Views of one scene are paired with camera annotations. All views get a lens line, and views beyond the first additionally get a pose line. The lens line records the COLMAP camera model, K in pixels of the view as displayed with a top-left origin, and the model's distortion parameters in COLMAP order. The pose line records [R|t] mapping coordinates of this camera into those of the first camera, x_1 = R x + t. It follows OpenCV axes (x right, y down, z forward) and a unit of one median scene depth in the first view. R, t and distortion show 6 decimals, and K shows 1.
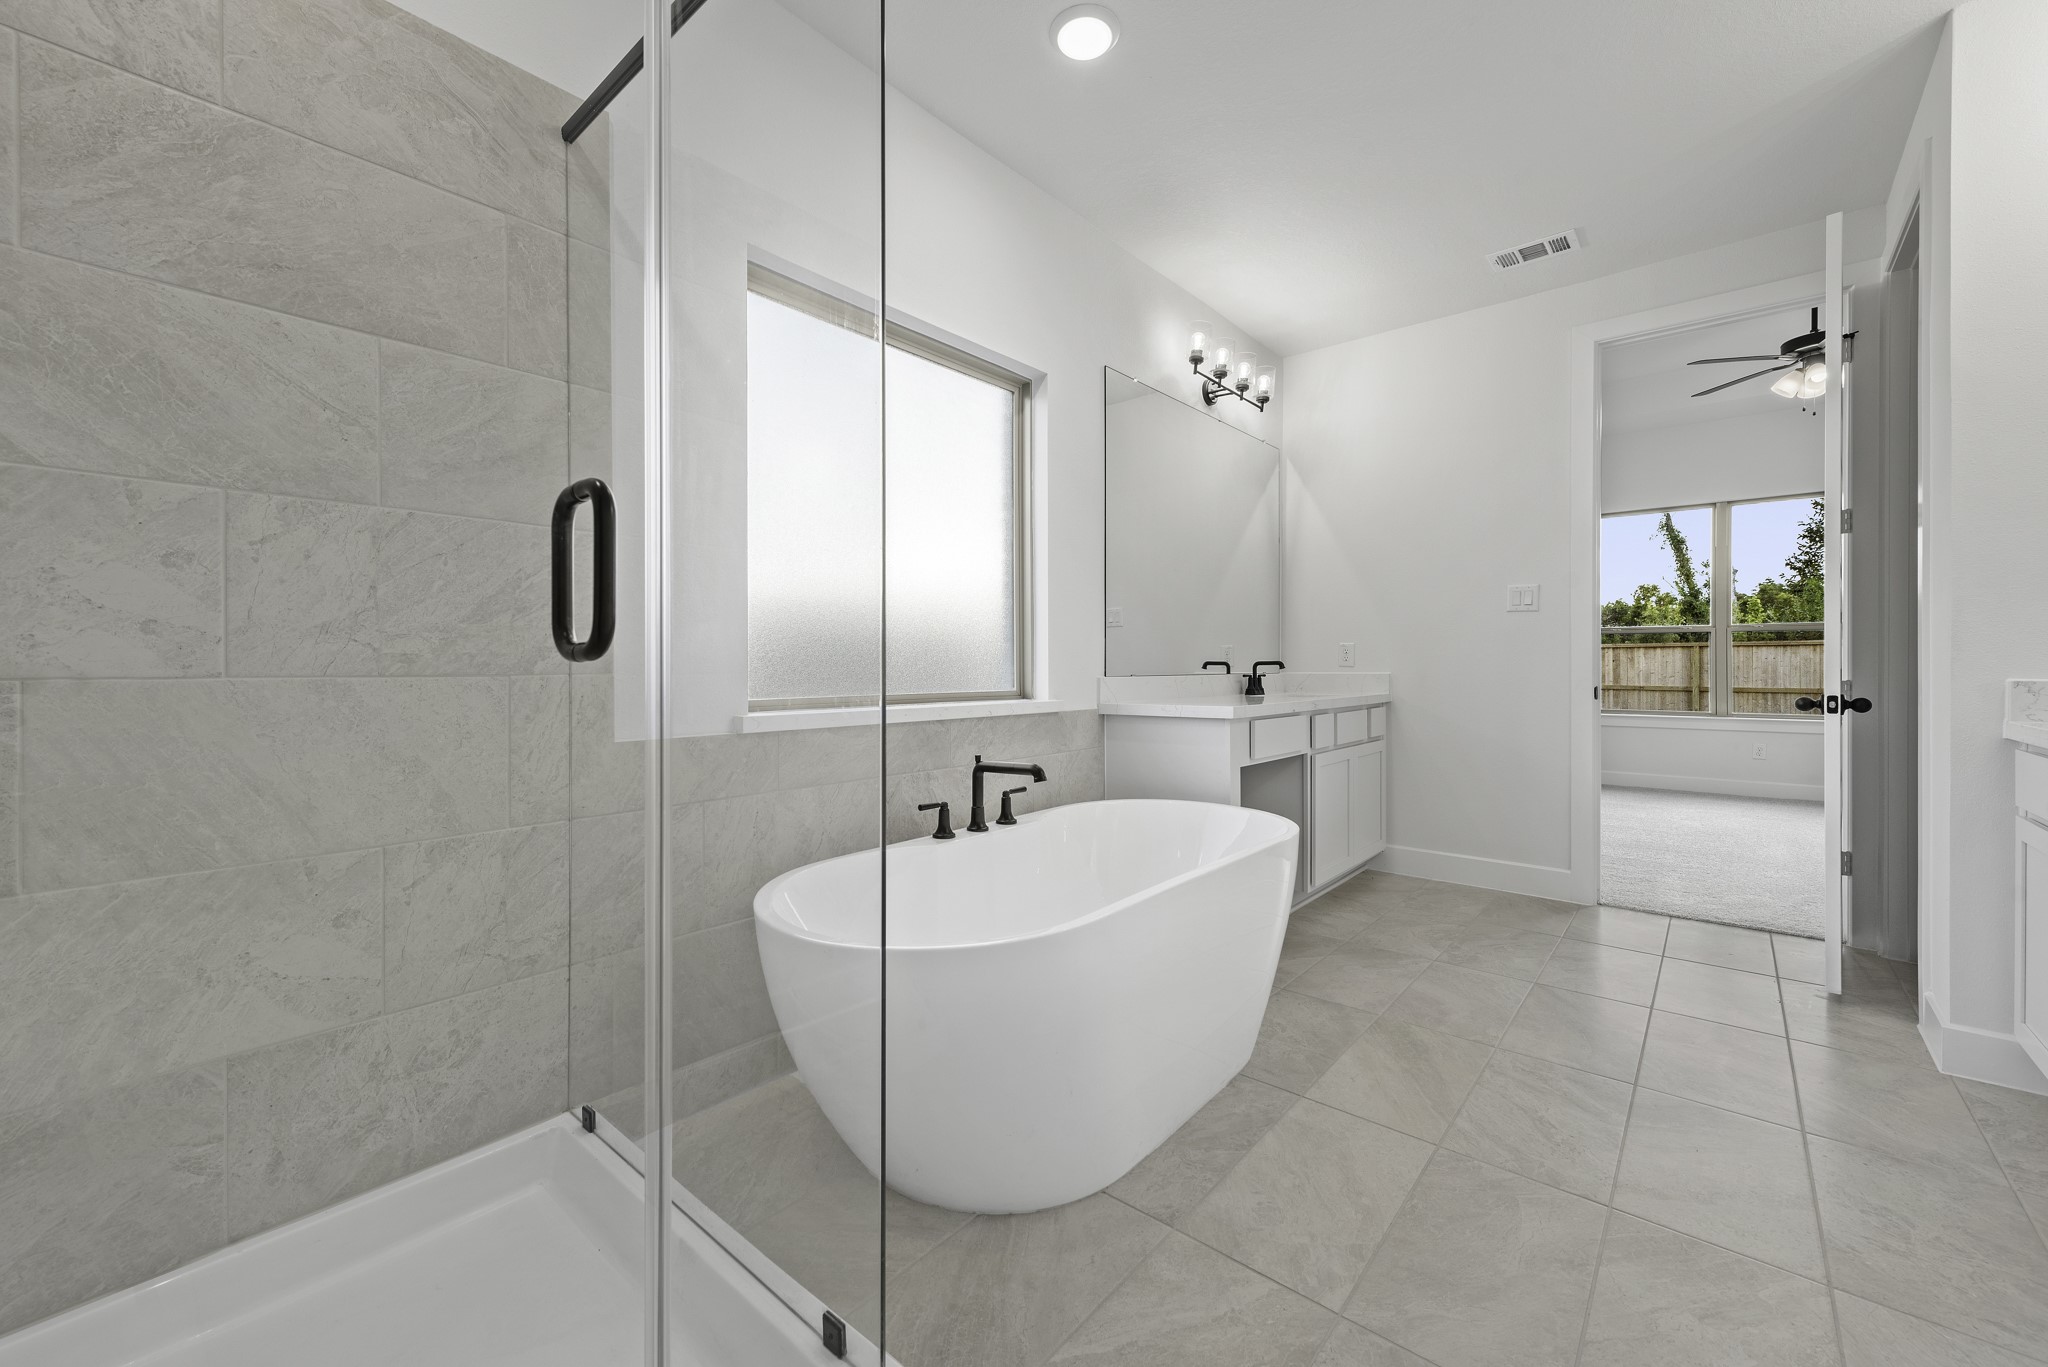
lens RADIAL K [[820.0, 0, 1026.8], [0, 820.0, 659.7], [0, 0, 1]] dist [0.020570, -0.000285]
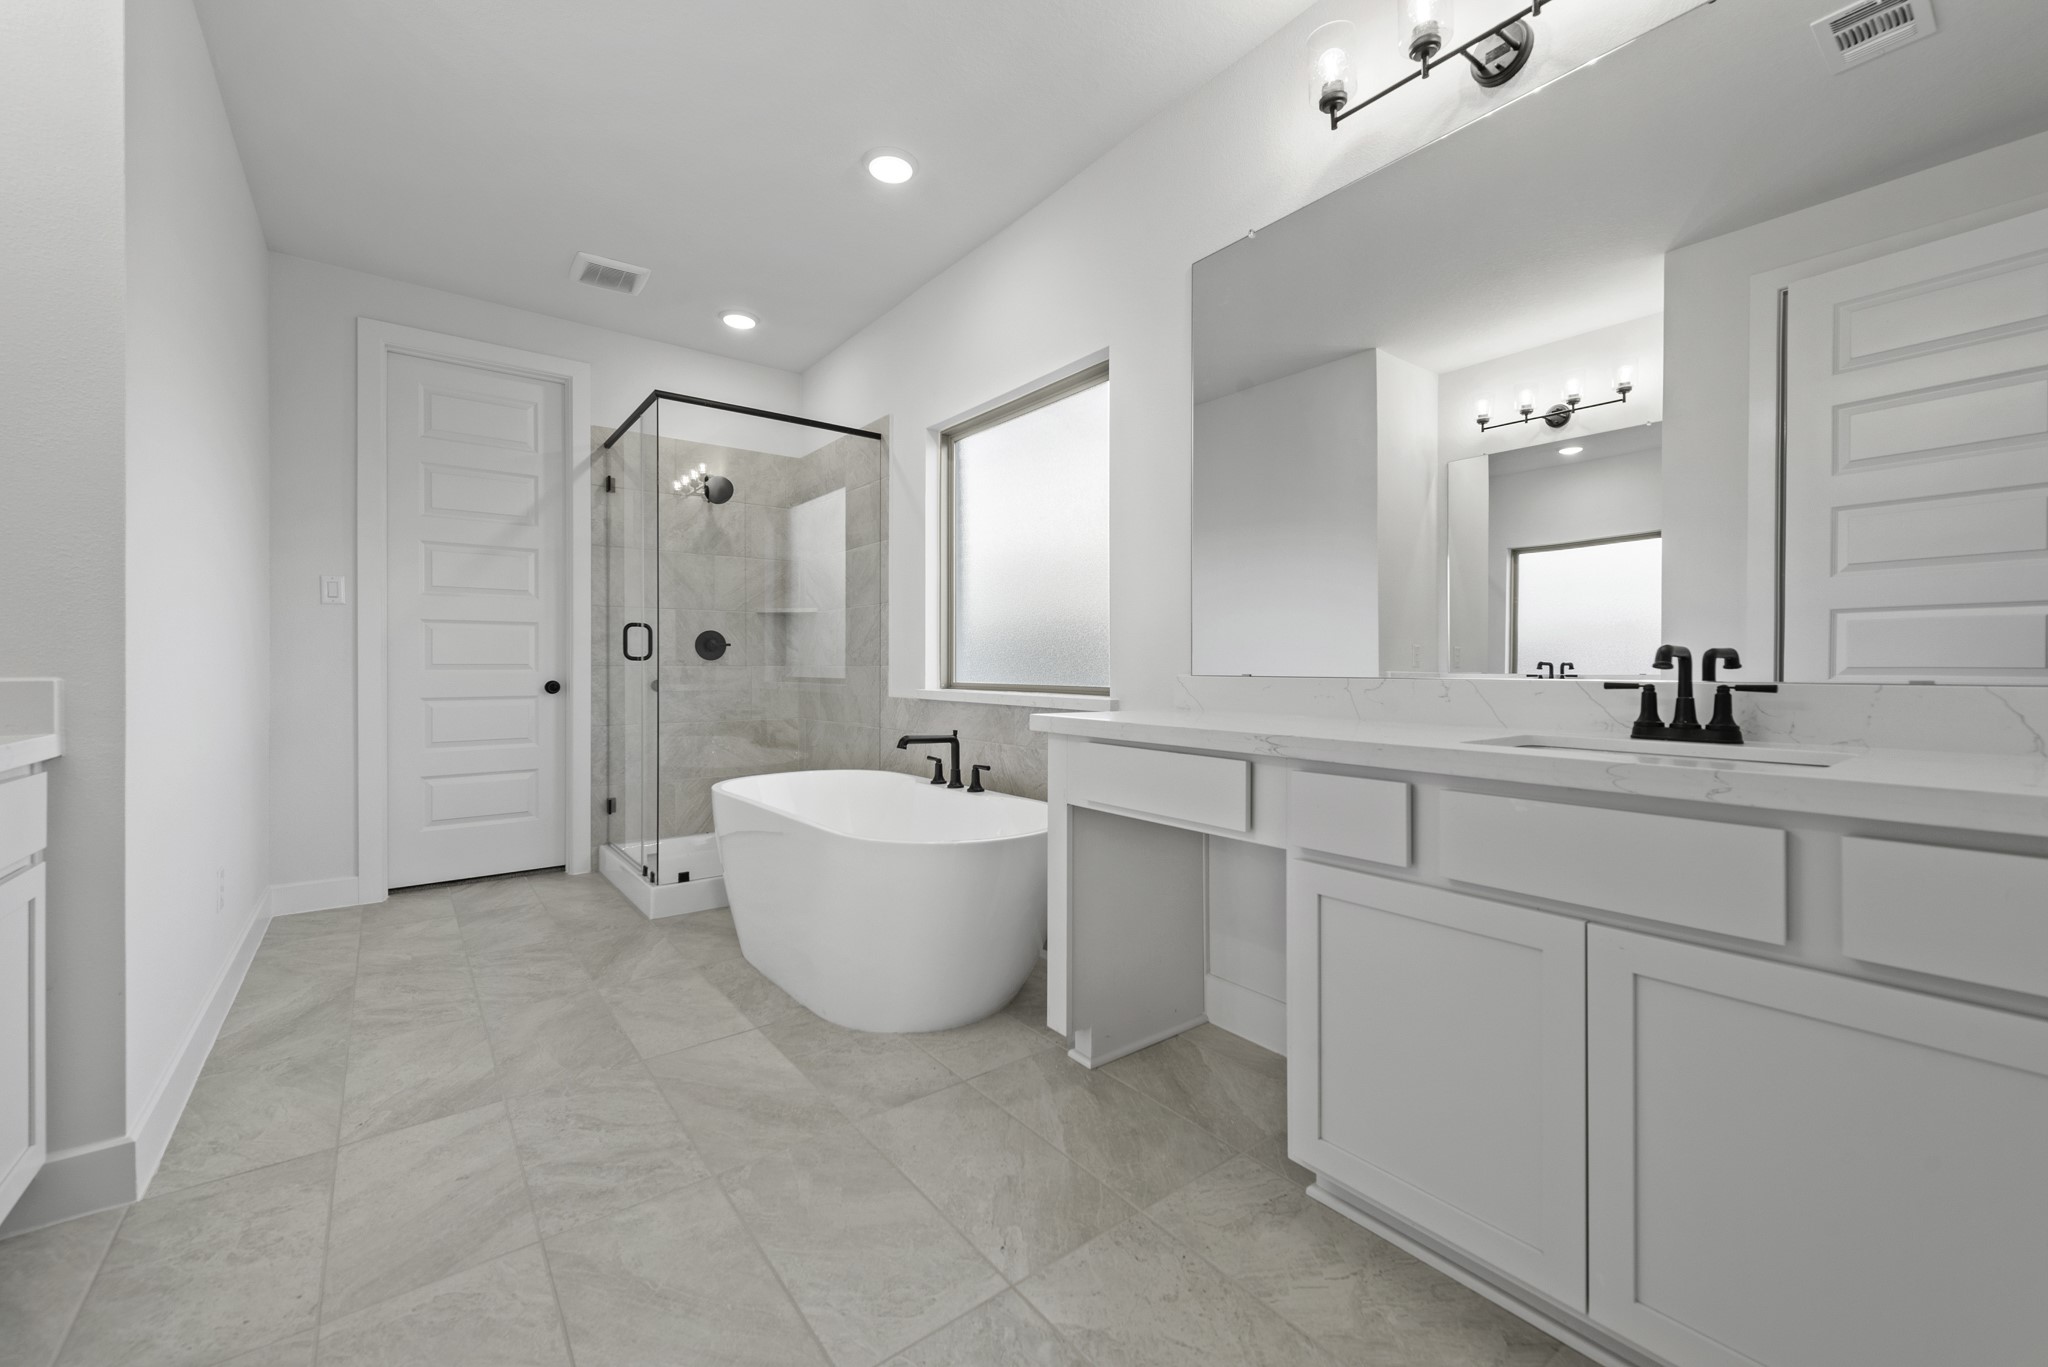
lens RADIAL K [[820.0, 0, 1026.8], [0, 820.0, 659.7], [0, 0, 1]] dist [0.020570, -0.000285]
pose [[-0.210376, -0.003879, -0.977613, 1.582097], [0.002723, 0.999986, -0.004554, 0.014161], [0.977617, -0.003620, -0.210362, 1.835189]]
